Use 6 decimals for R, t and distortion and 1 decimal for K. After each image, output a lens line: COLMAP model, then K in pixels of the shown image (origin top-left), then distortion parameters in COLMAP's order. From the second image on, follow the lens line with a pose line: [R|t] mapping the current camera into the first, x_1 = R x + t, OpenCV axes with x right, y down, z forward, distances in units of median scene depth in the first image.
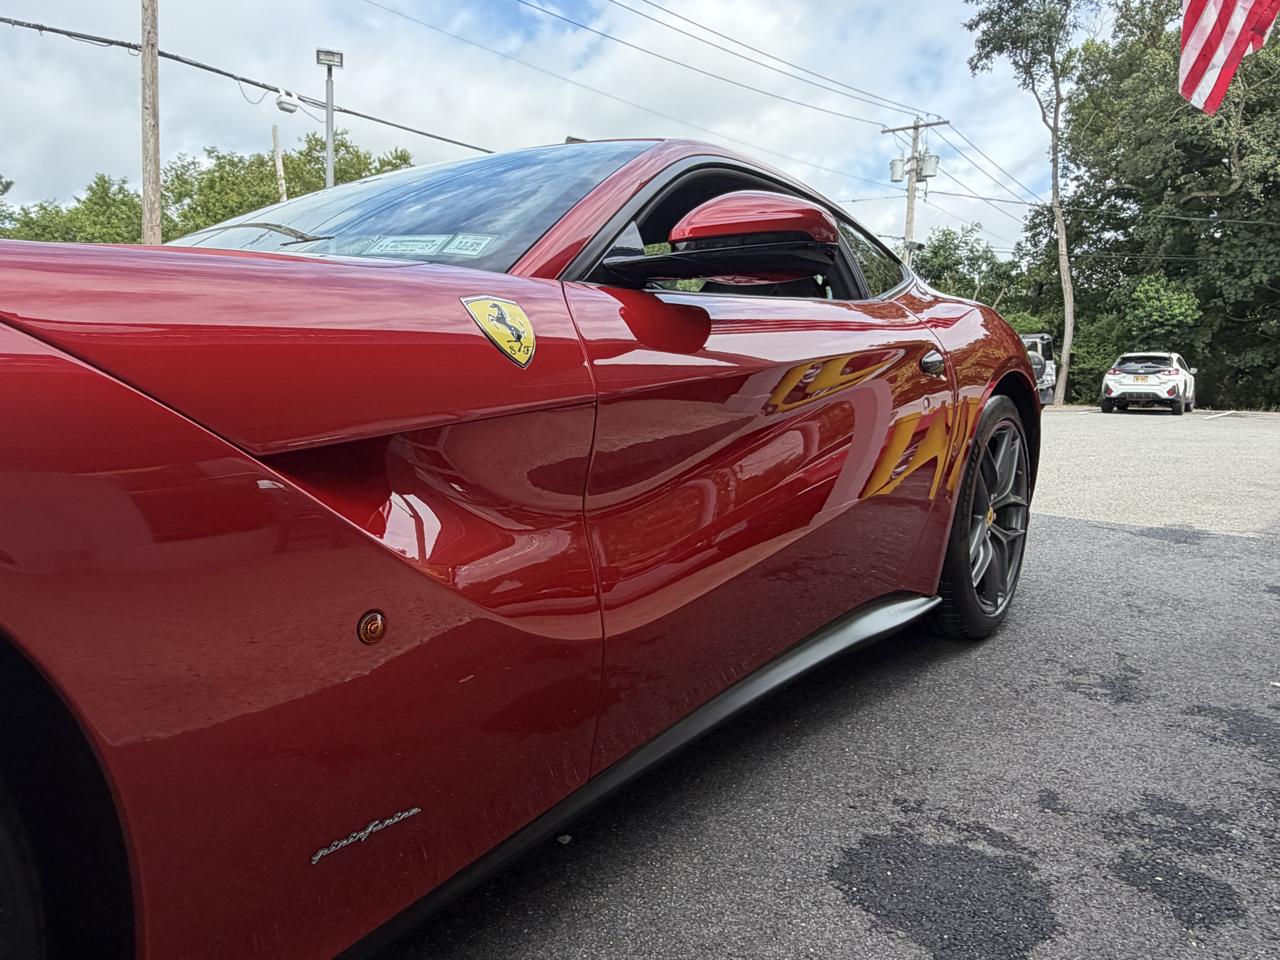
lens RADIAL K [[878.9, 0, 619.8], [0, 878.9, 480.4], [0, 0, 1]] dist [-0.005027, 0.001158]
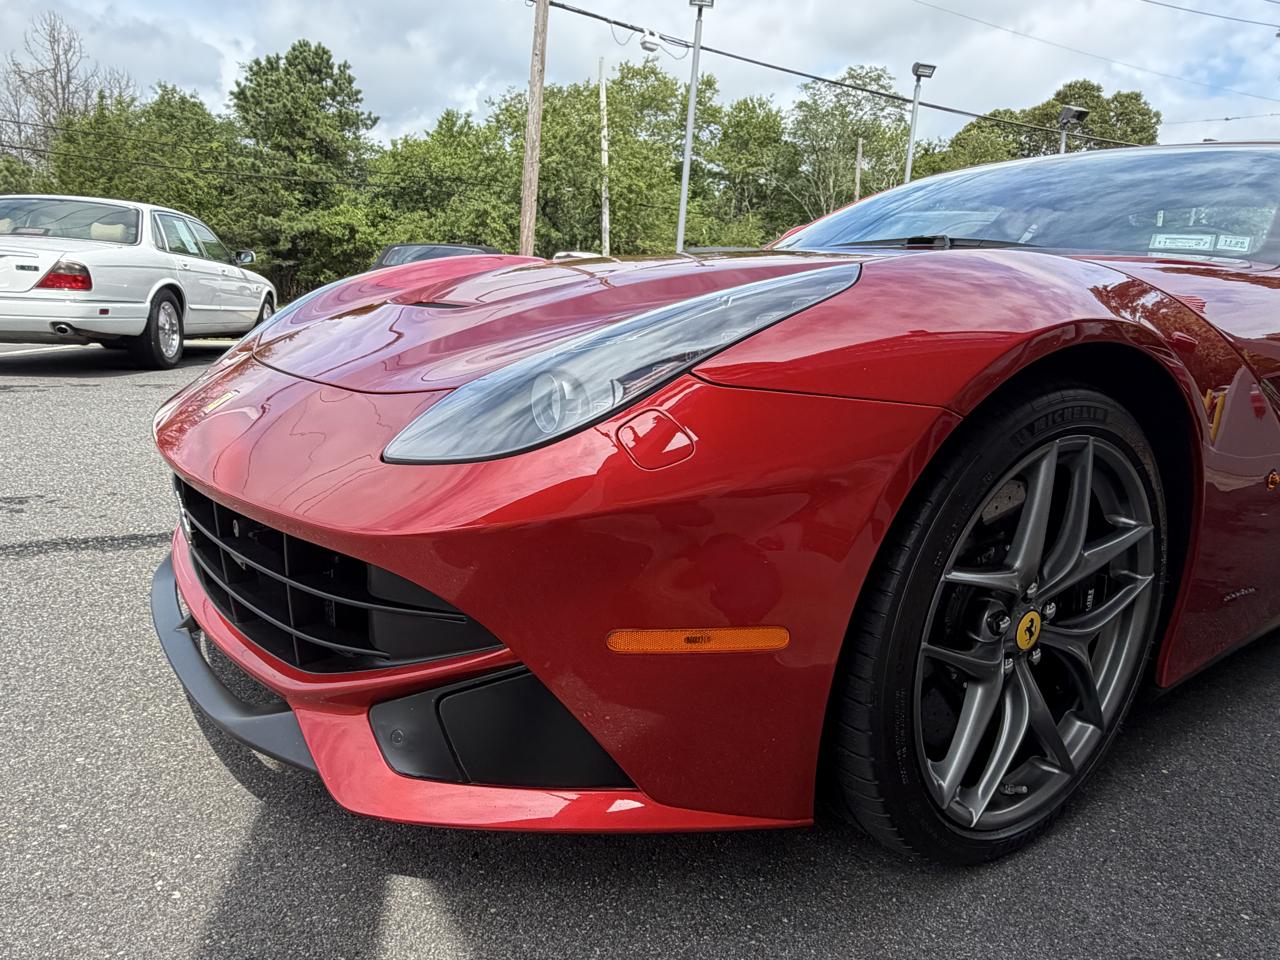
lens RADIAL K [[873.1, 0, 610.3], [0, 873.1, 481.4], [0, 0, 1]] dist [-0.000068, -0.003340]
pose [[0.951824, 0.097886, -0.290601, -0.038223], [-0.073626, 0.992912, 0.093300, 0.003802], [0.297674, -0.067409, 0.952285, -0.039976]]
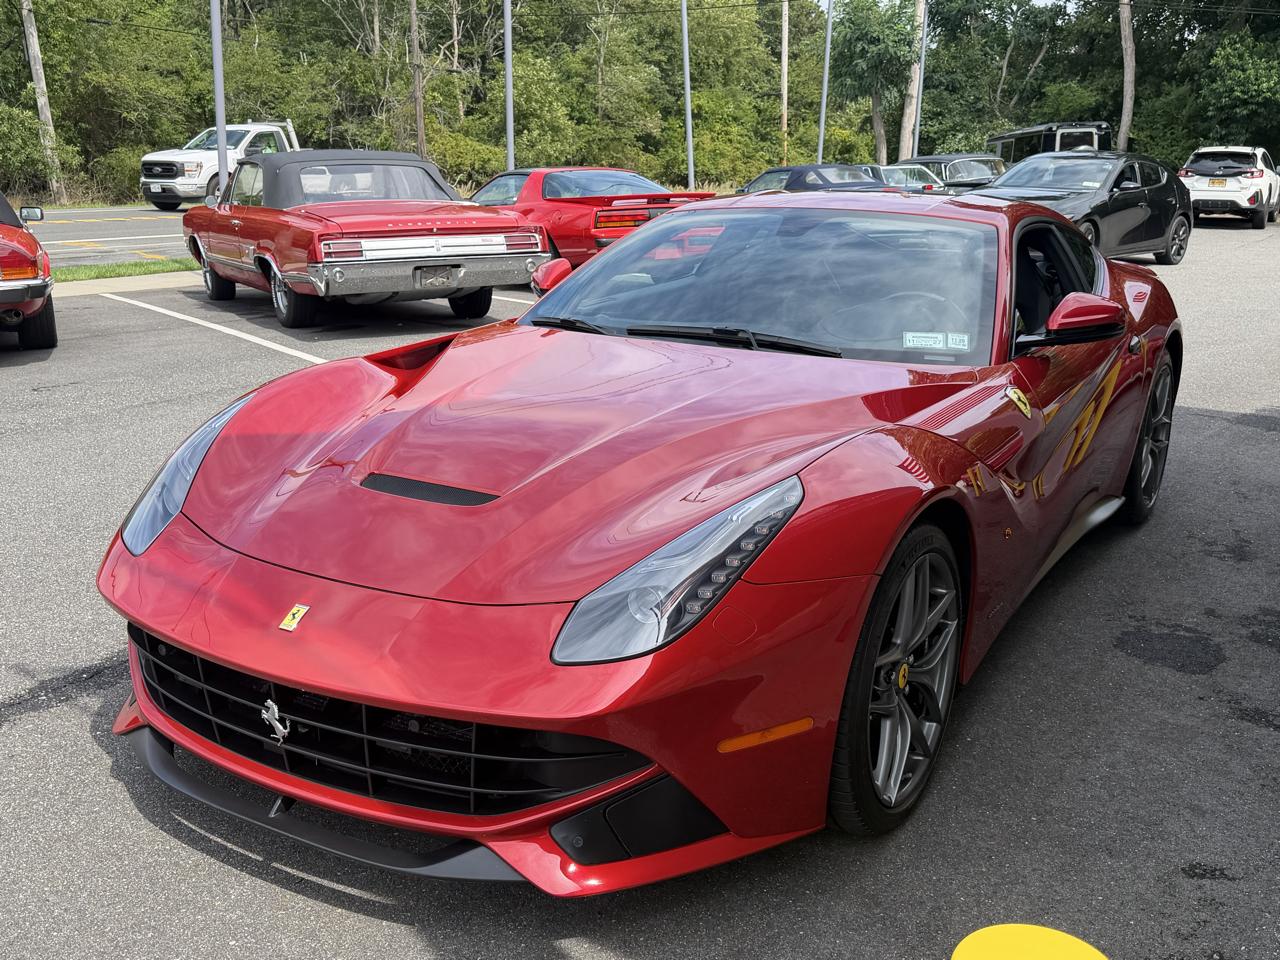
lens RADIAL K [[1267.1, 0, 640.0], [0, 1267.1, 480.0], [0, 0, 1]] dist [0.167064, -0.334714]
pose [[0.991360, -0.035008, 0.126415, -0.068430], [0.017145, 0.990042, 0.139722, -0.020298], [-0.130048, -0.136348, 0.982088, -0.097243]]
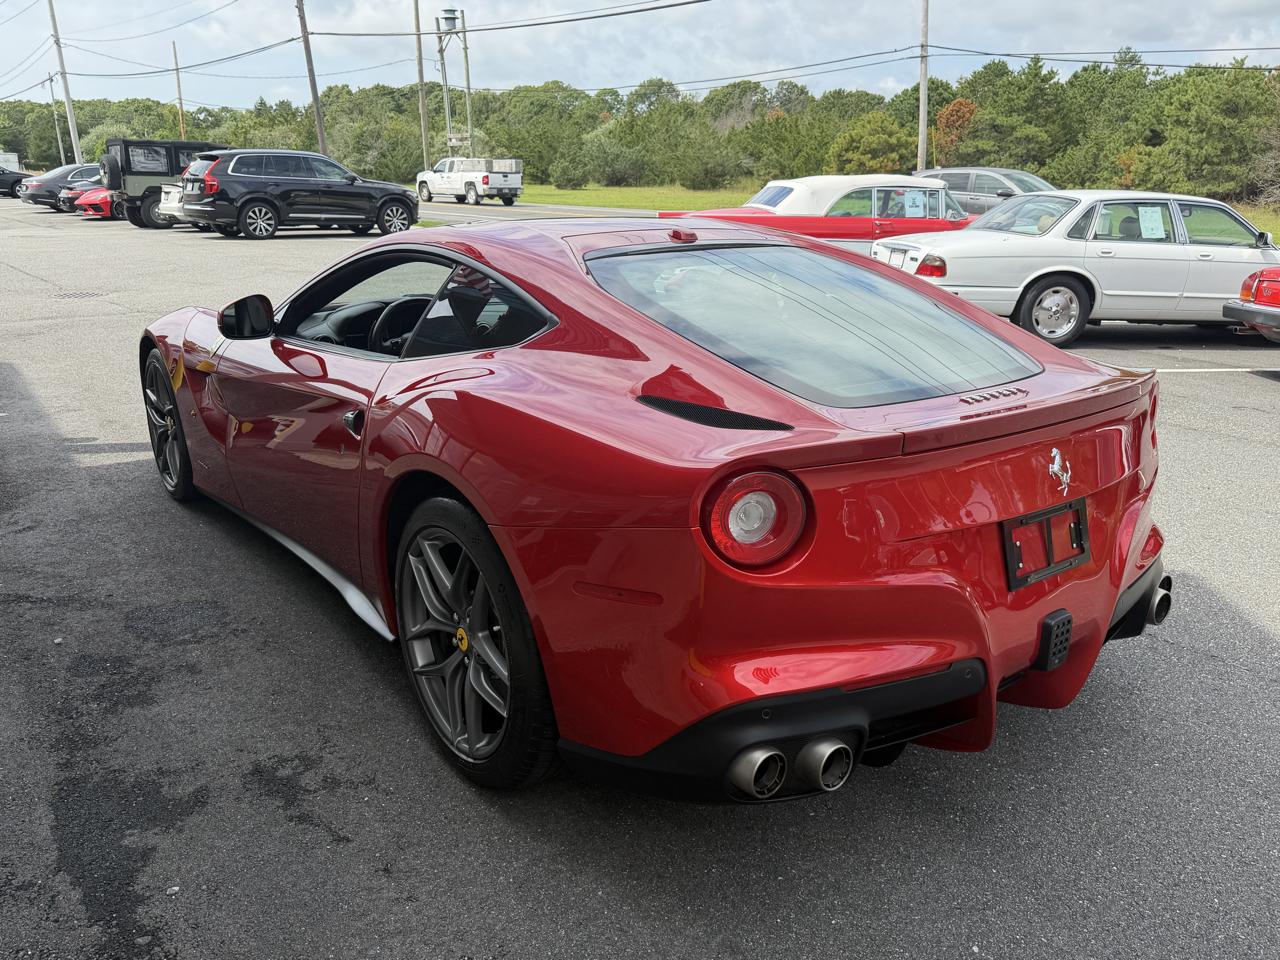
lens RADIAL K [[1006.4, 0, 640.0], [0, 1006.4, 480.0], [0, 0, 1]] dist [0.036925, -0.053381]
pose [[-0.245227, 0.265095, -0.932517, 0.135781], [-0.127584, 0.944697, 0.302109, -0.044851], [0.961034, 0.193060, -0.197843, 0.143693]]
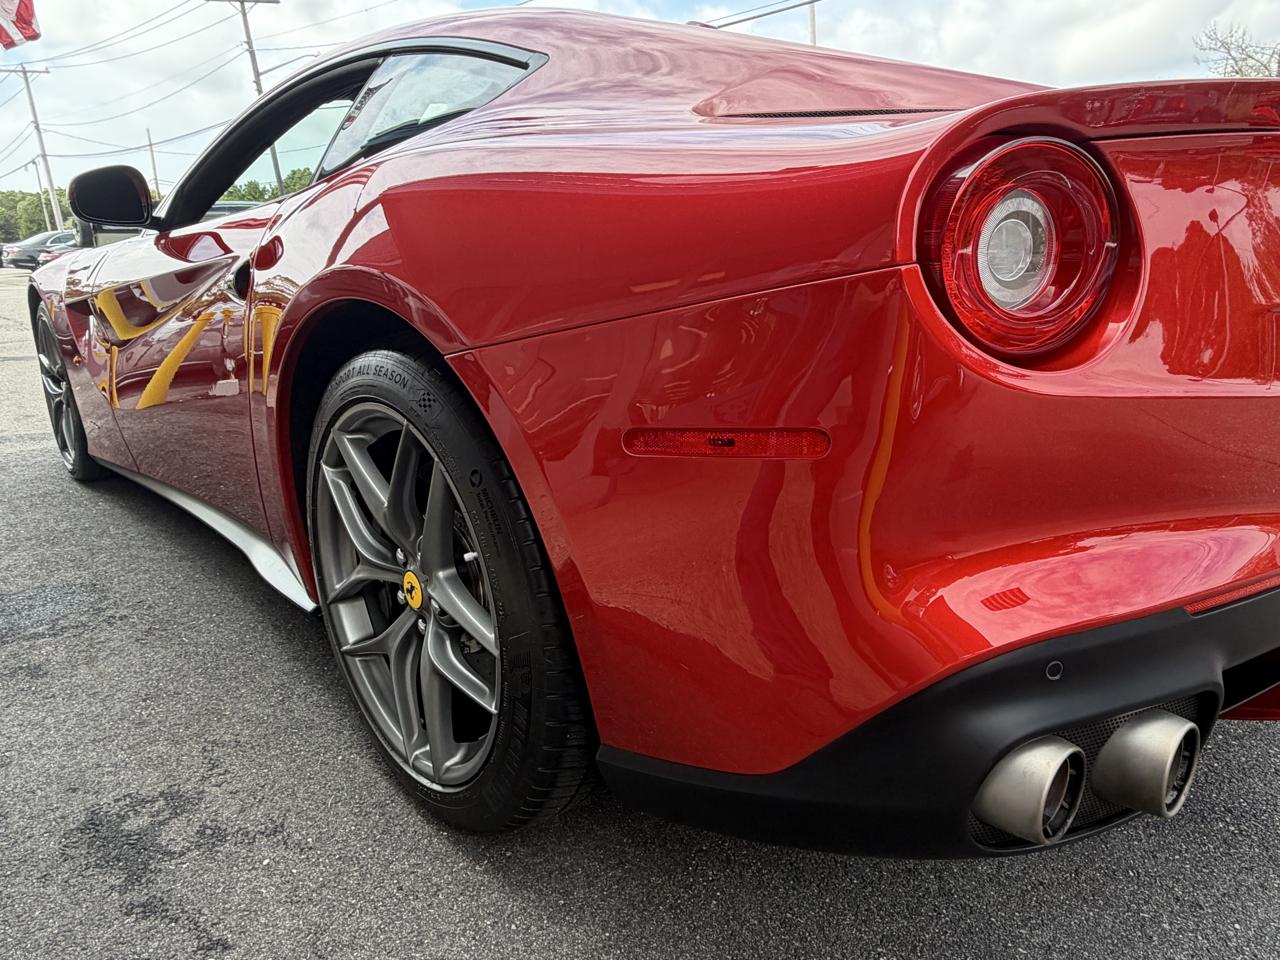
lens RADIAL K [[869.0, 0, 630.2], [0, 869.0, 506.8], [0, 0, 1]] dist [-0.008986, 0.009109]
pose [[-0.179417, 0.283575, -0.942016, 0.095153], [-0.097525, 0.947711, 0.303864, -0.018502], [0.978927, 0.146388, -0.142380, 0.129048]]
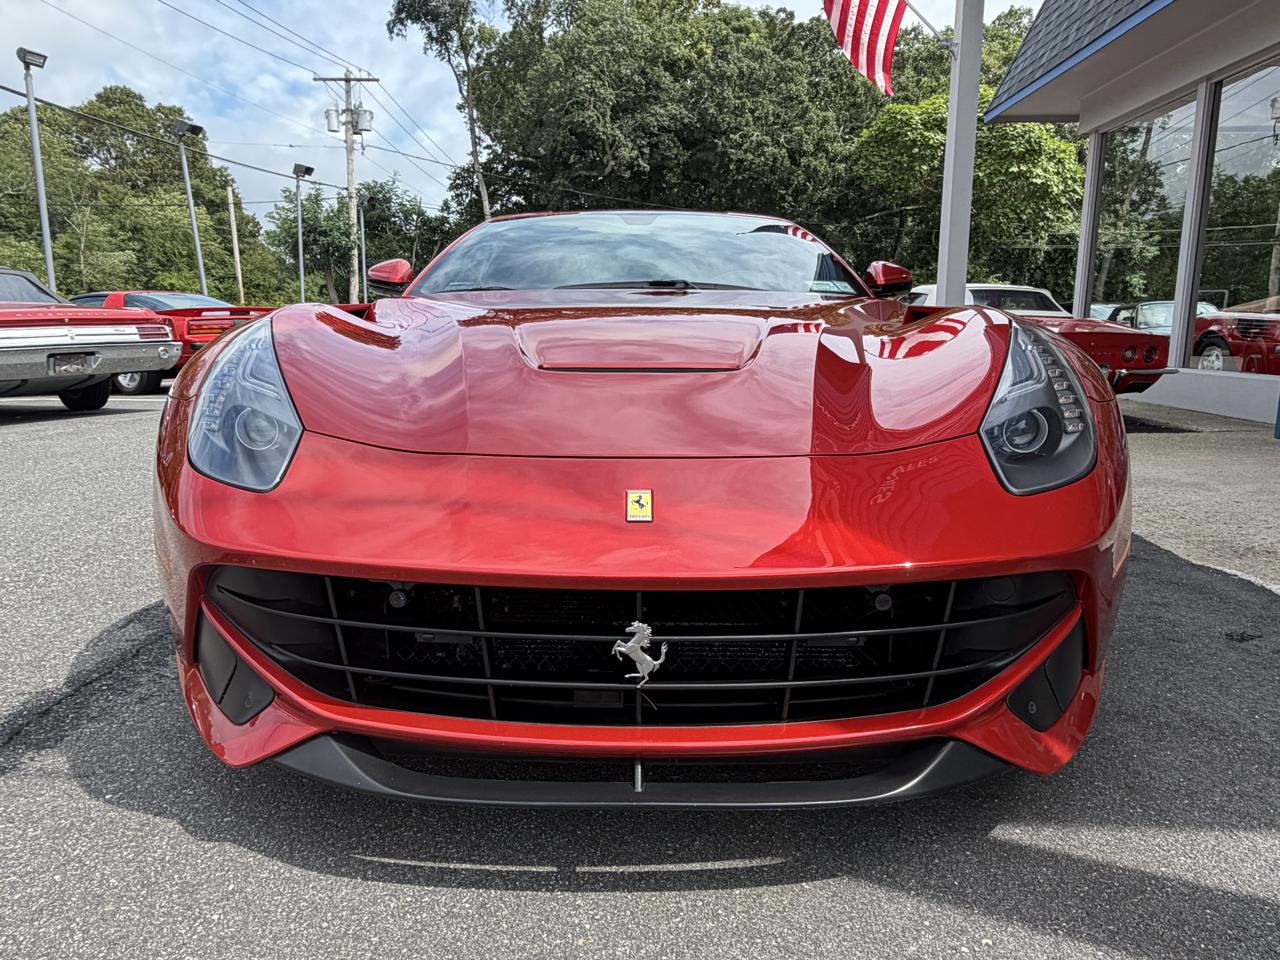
lens RADIAL K [[876.5, 0, 625.0], [0, 876.5, 474.0], [0, 0, 1]] dist [0.003441, -0.001340]
pose [[0.784990, -0.117537, 0.608257, -0.117774], [0.084222, 0.992969, 0.083183, -0.000346], [-0.613757, -0.014069, 0.789370, -0.029498]]
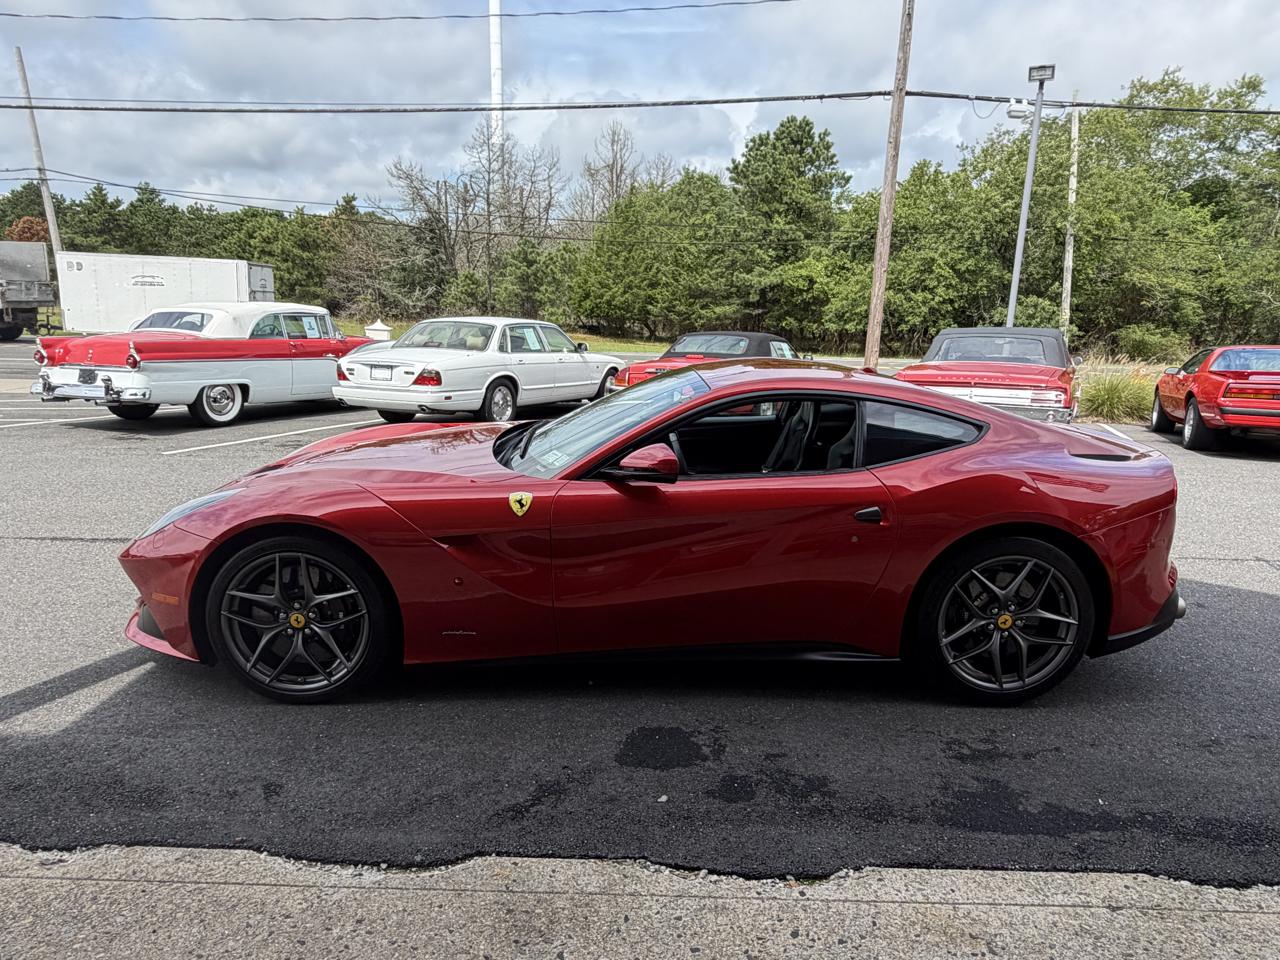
lens RADIAL K [[845.0, 0, 640.9], [0, 845.0, 485.9], [0, 0, 1]] dist [-0.002729, 0.001309]
pose [[0.646833, 0.162608, -0.745095, 0.111506], [-0.103667, 0.986683, 0.125337, -0.030176], [0.755553, -0.003831, 0.655076, -0.031744]]
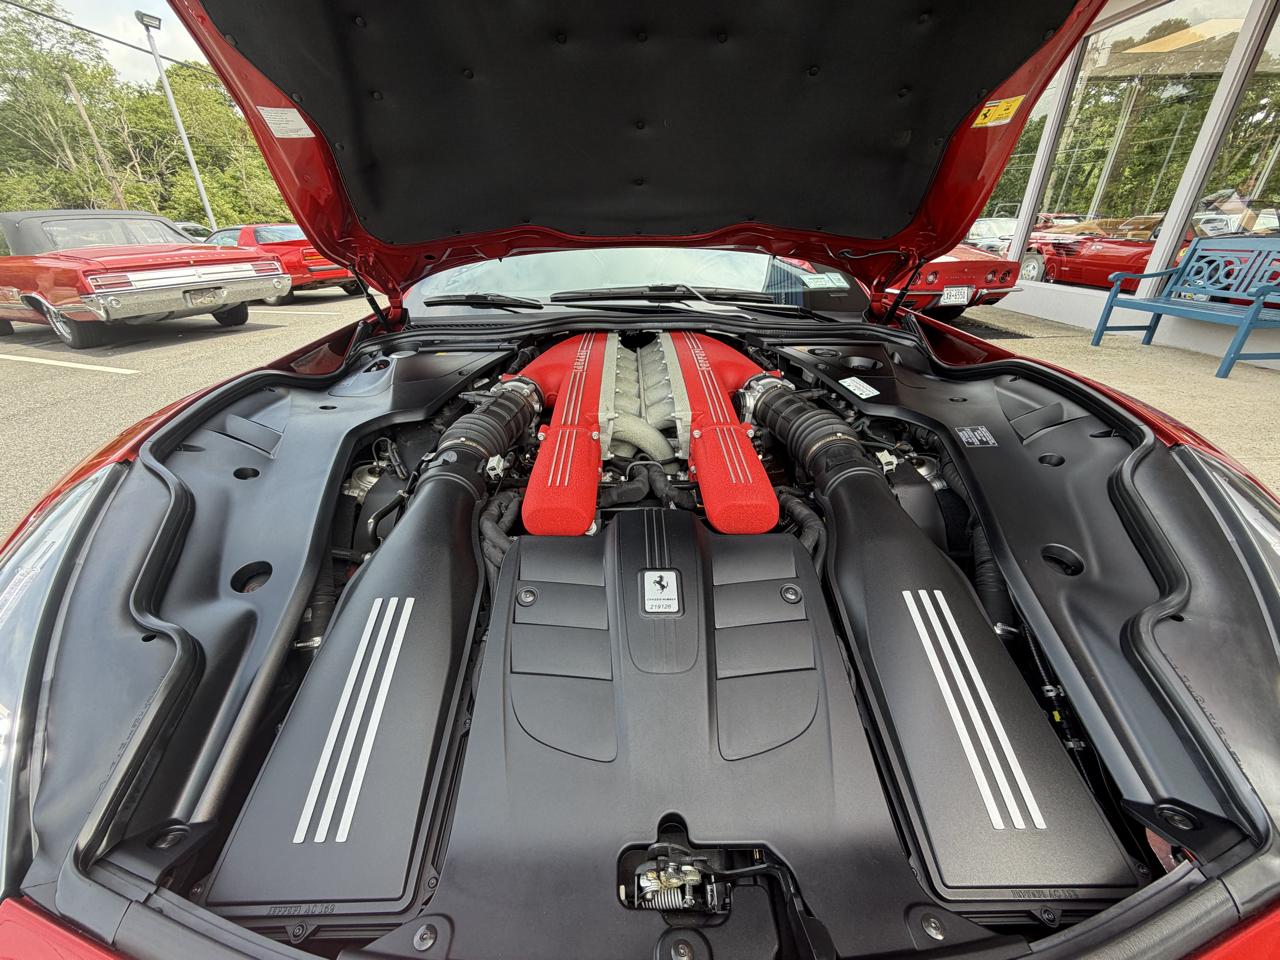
lens RADIAL K [[512.6, 0, 635.1], [0, 512.6, 476.0], [0, 0, 1]] dist [0.000143, -0.000050]
pose [[0.765278, -0.303566, 0.567624, -0.086382], [0.099737, 0.927085, 0.361340, -0.018081], [-0.635926, -0.219912, 0.739754, 0.009293]]
